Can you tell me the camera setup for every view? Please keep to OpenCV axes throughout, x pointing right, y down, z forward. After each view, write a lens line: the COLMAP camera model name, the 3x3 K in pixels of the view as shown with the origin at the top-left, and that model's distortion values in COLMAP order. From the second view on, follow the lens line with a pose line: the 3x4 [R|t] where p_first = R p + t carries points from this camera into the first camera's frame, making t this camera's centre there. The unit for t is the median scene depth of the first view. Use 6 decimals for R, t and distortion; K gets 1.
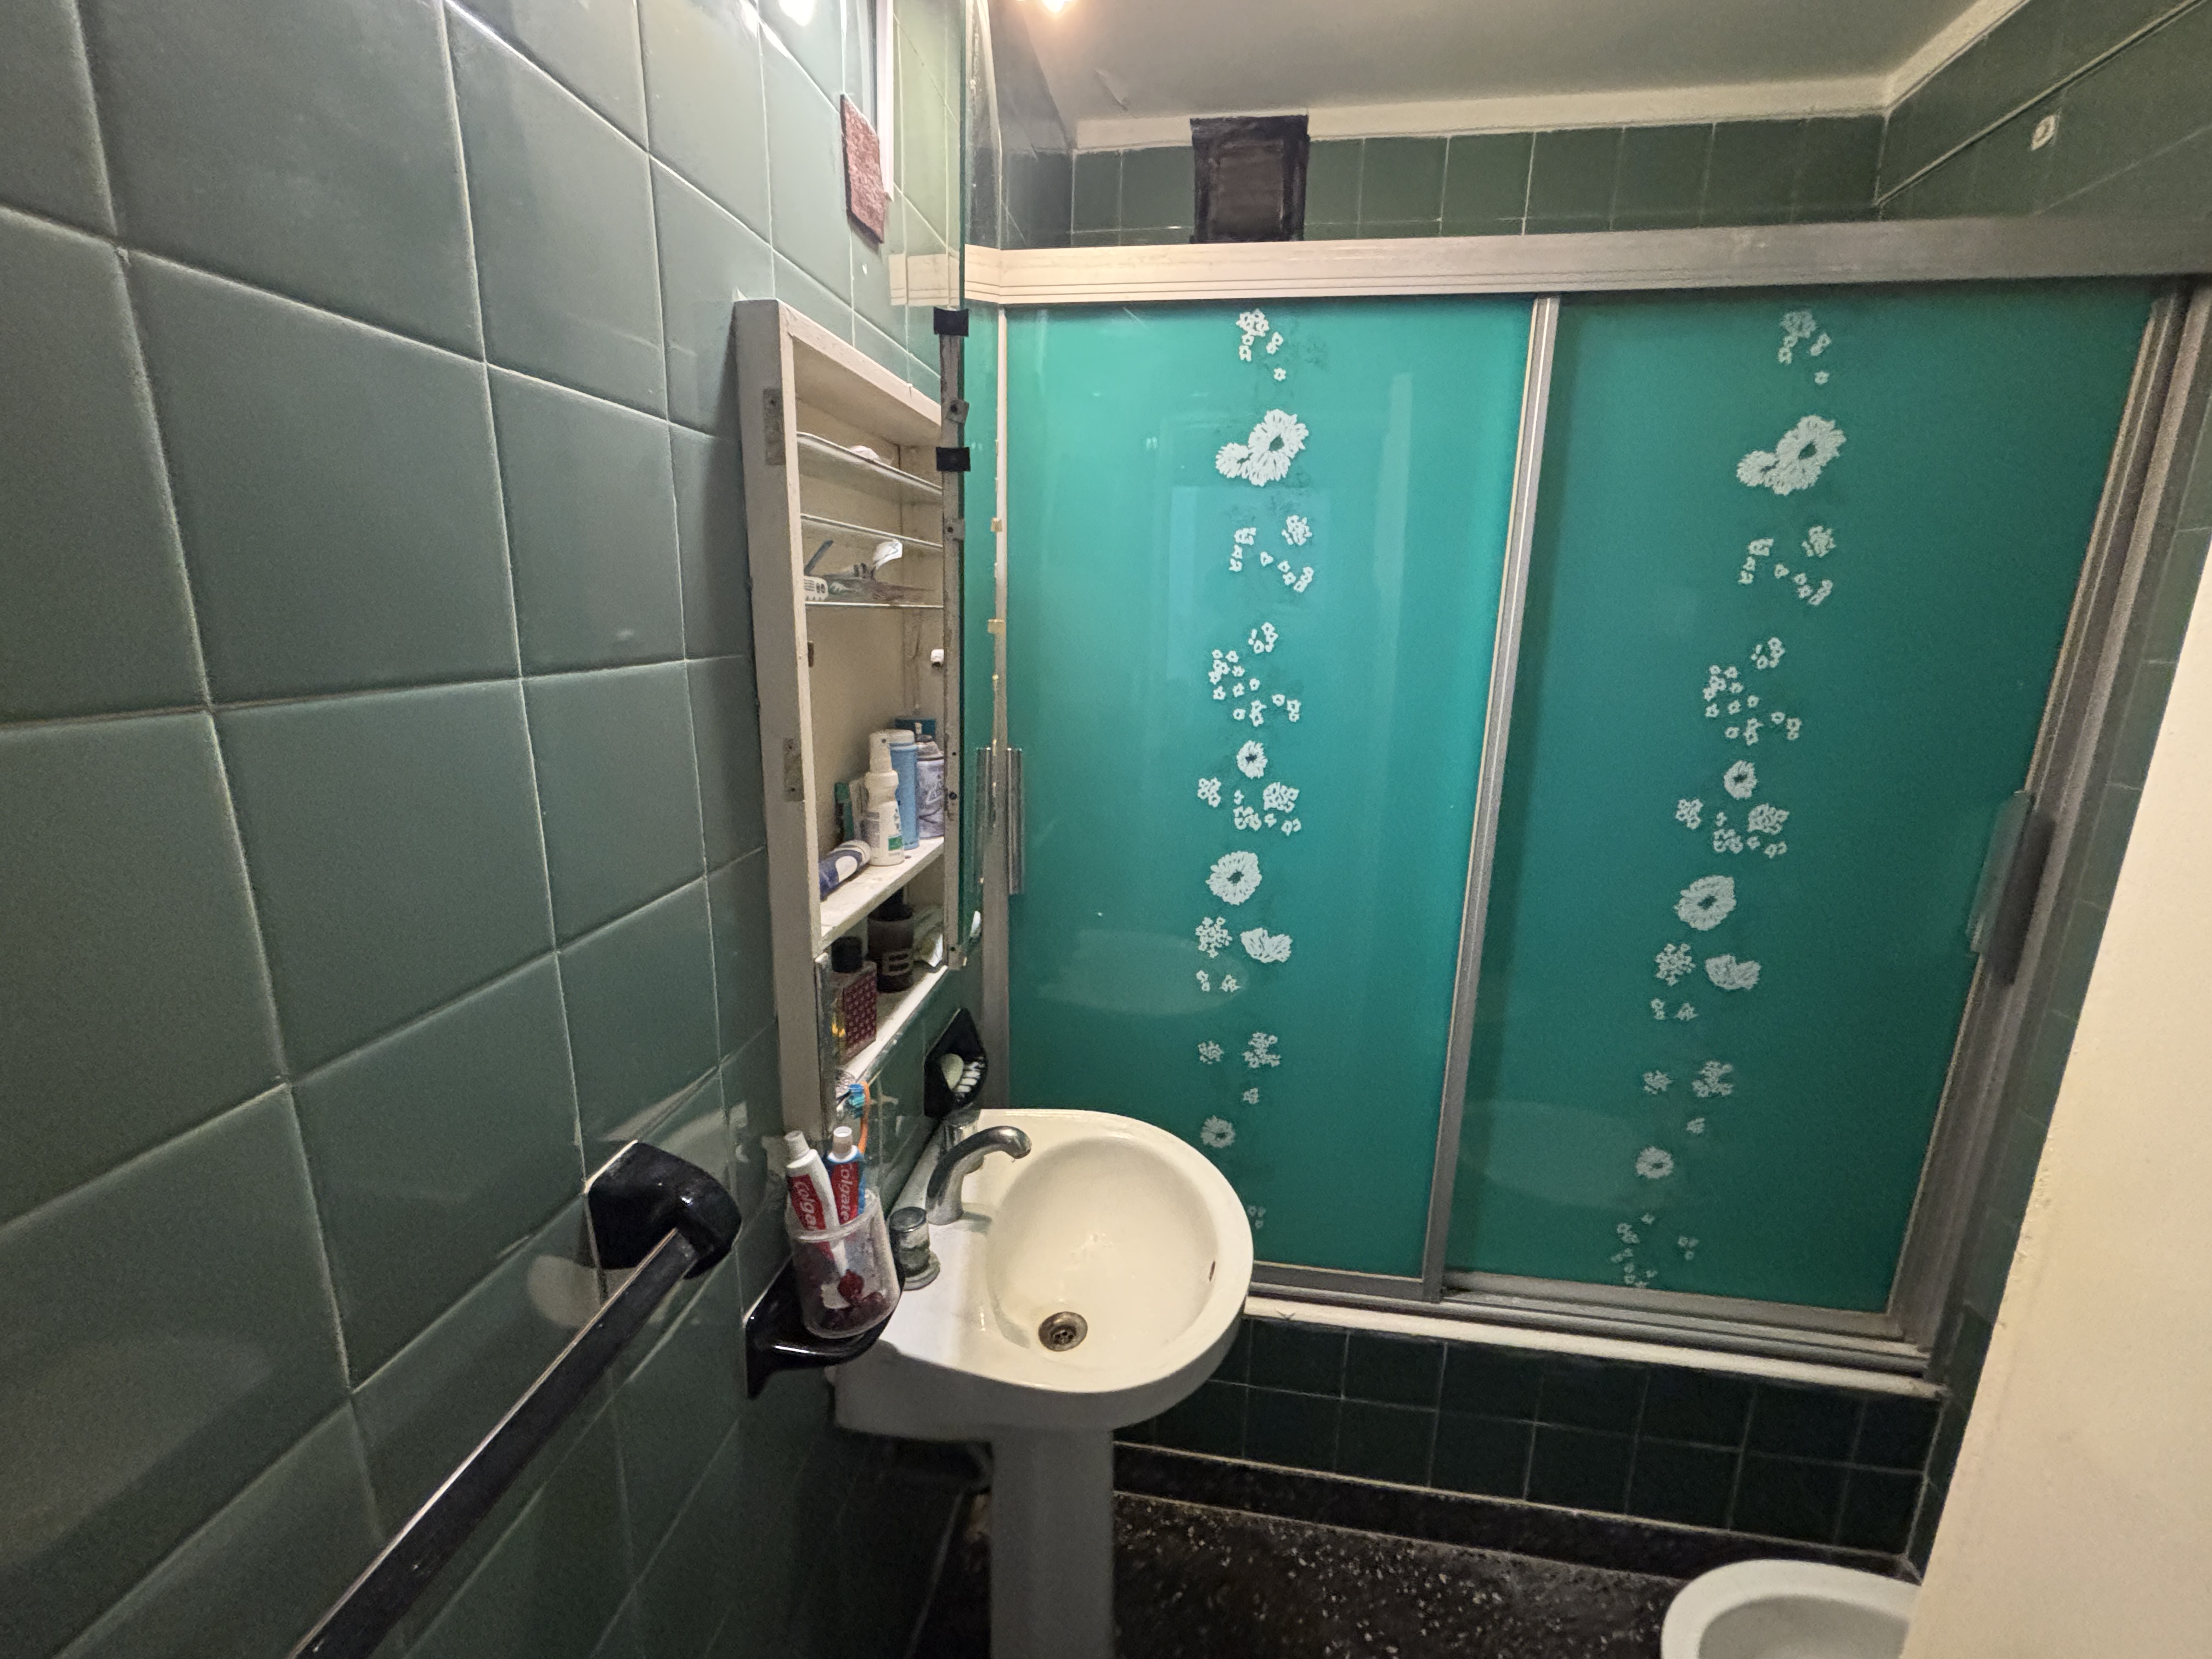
lens RADIAL K [[918.5, 0, 1106.0], [0, 918.5, 829.5], [0, 0, 1]] dist [-0.037904, -0.000076]
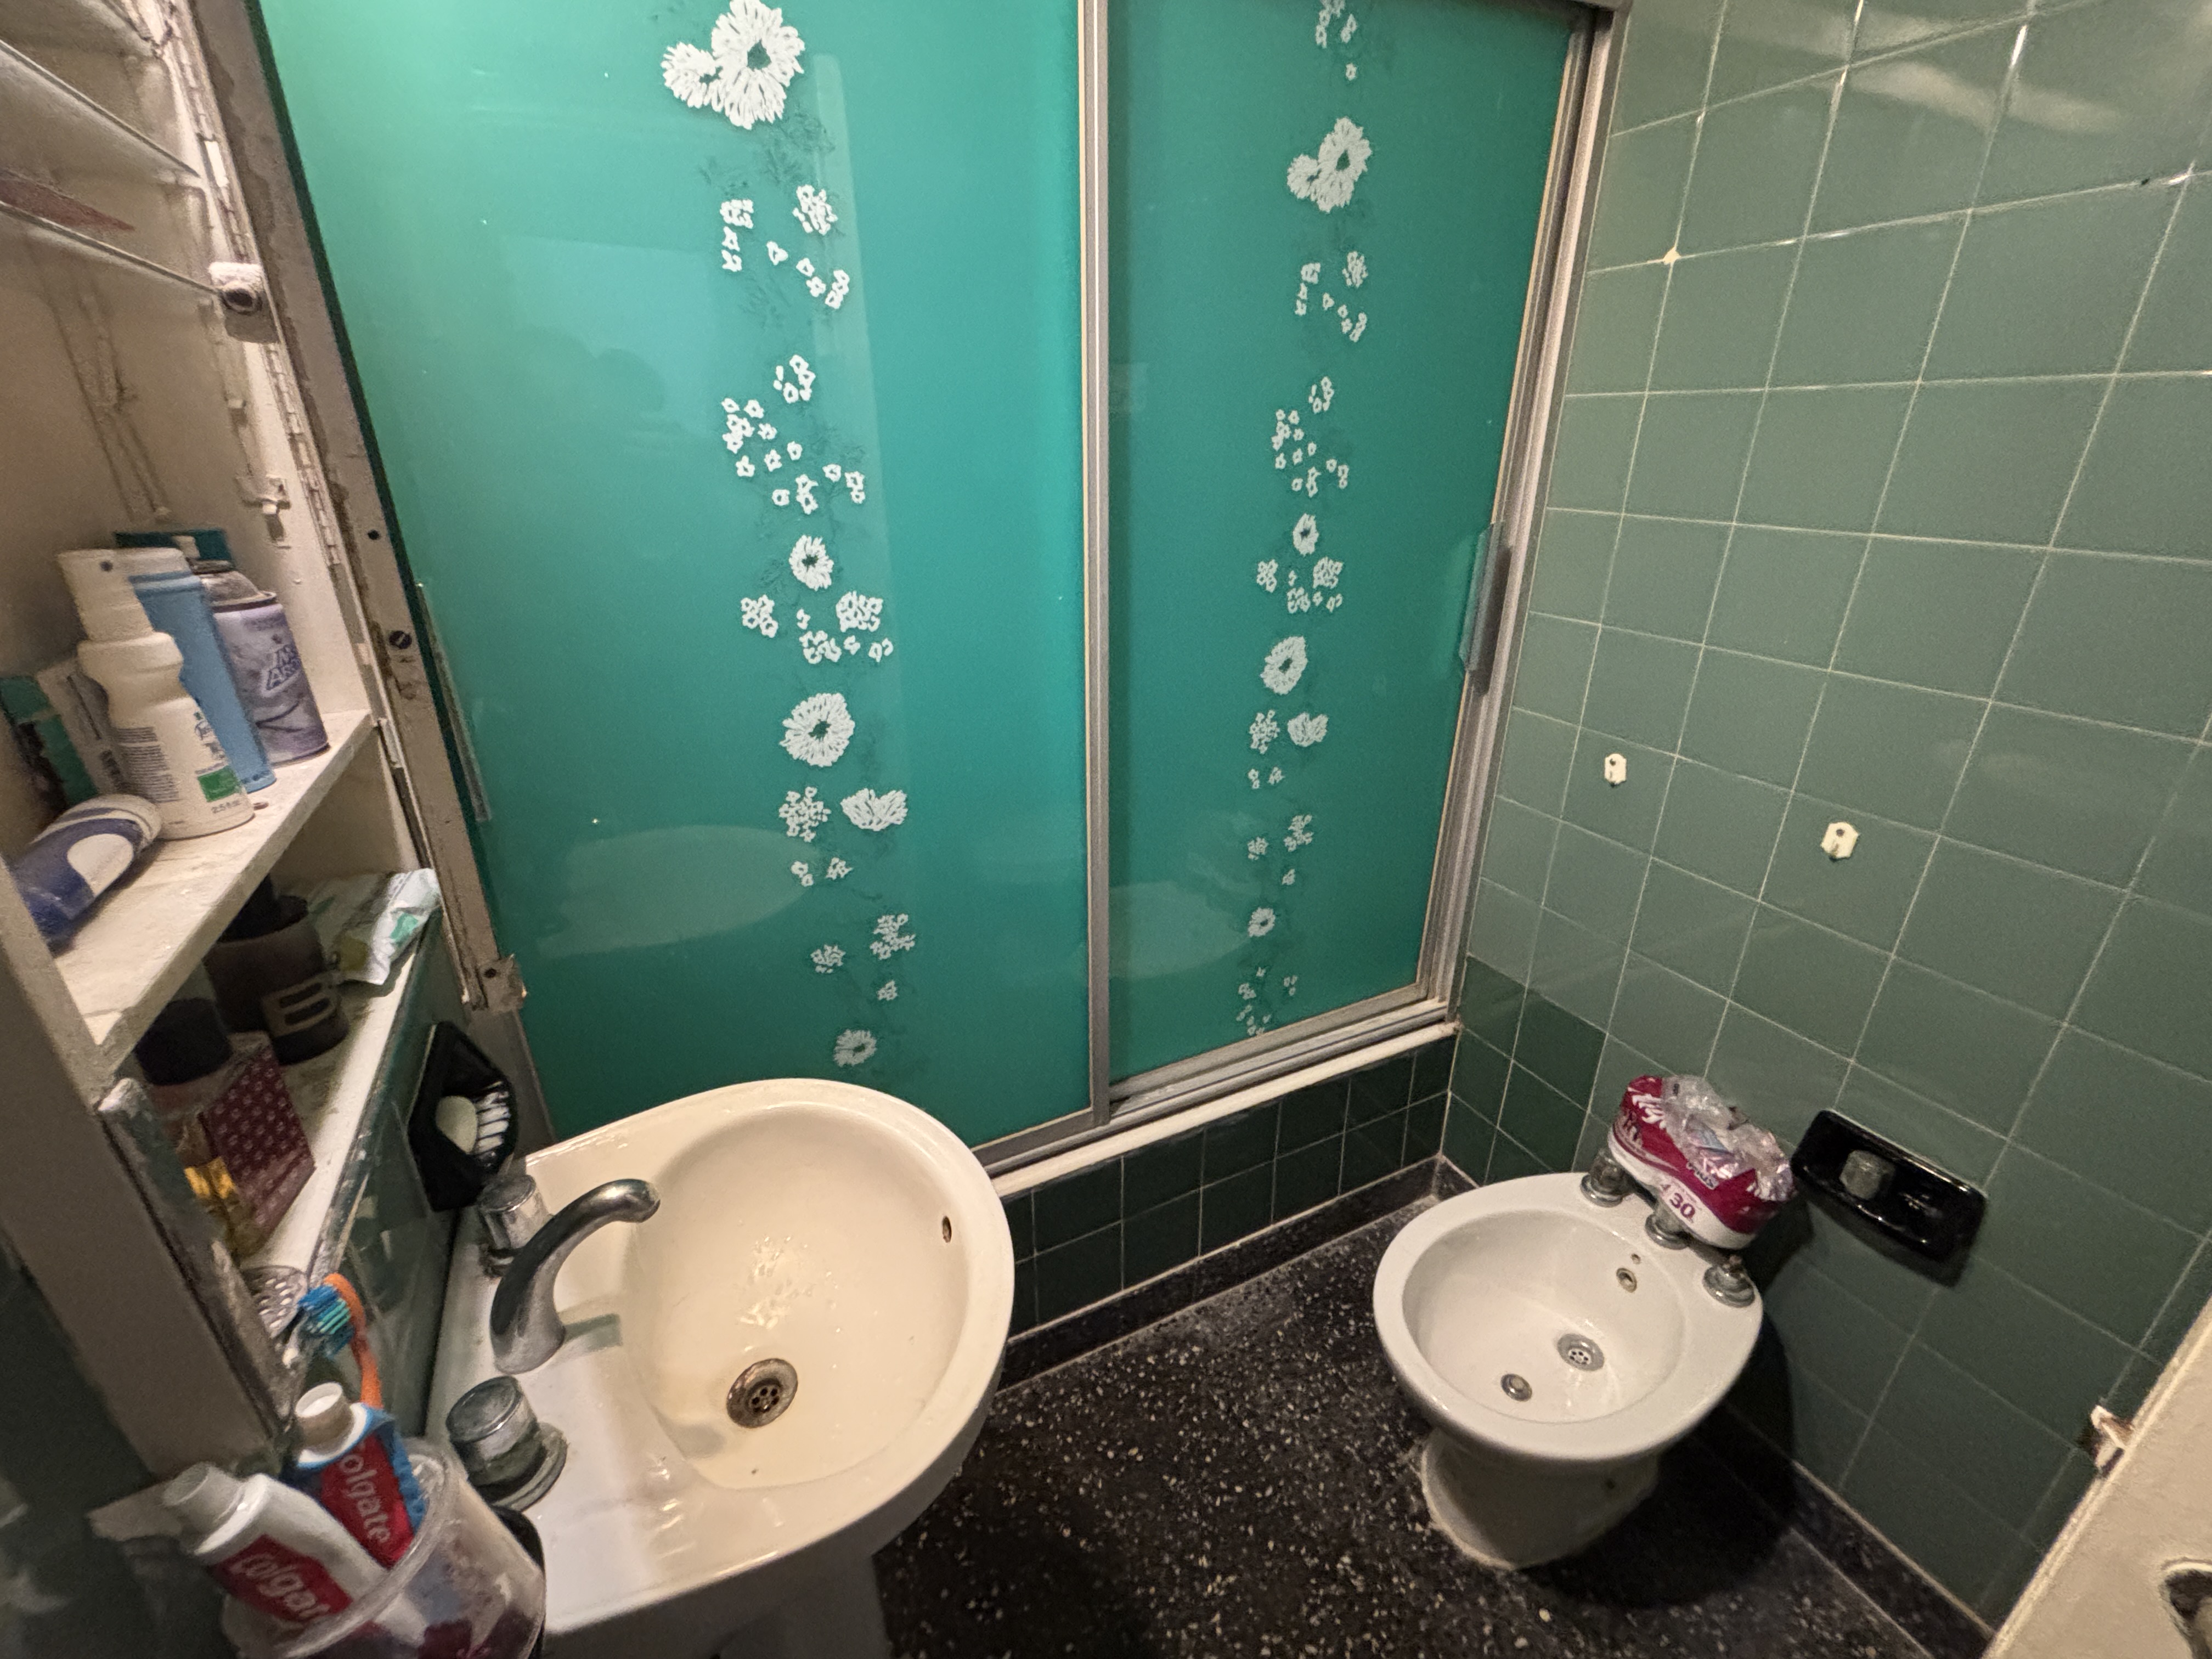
lens RADIAL K [[916.8, 0, 1116.6], [0, 916.8, 829.3], [0, 0, 1]] dist [-0.007587, -0.000156]
pose [[0.812399, -0.249891, 0.526842, -0.077229], [0.155168, 0.963585, 0.217775, 0.005150], [-0.562078, -0.095171, 0.821591, 0.249040]]
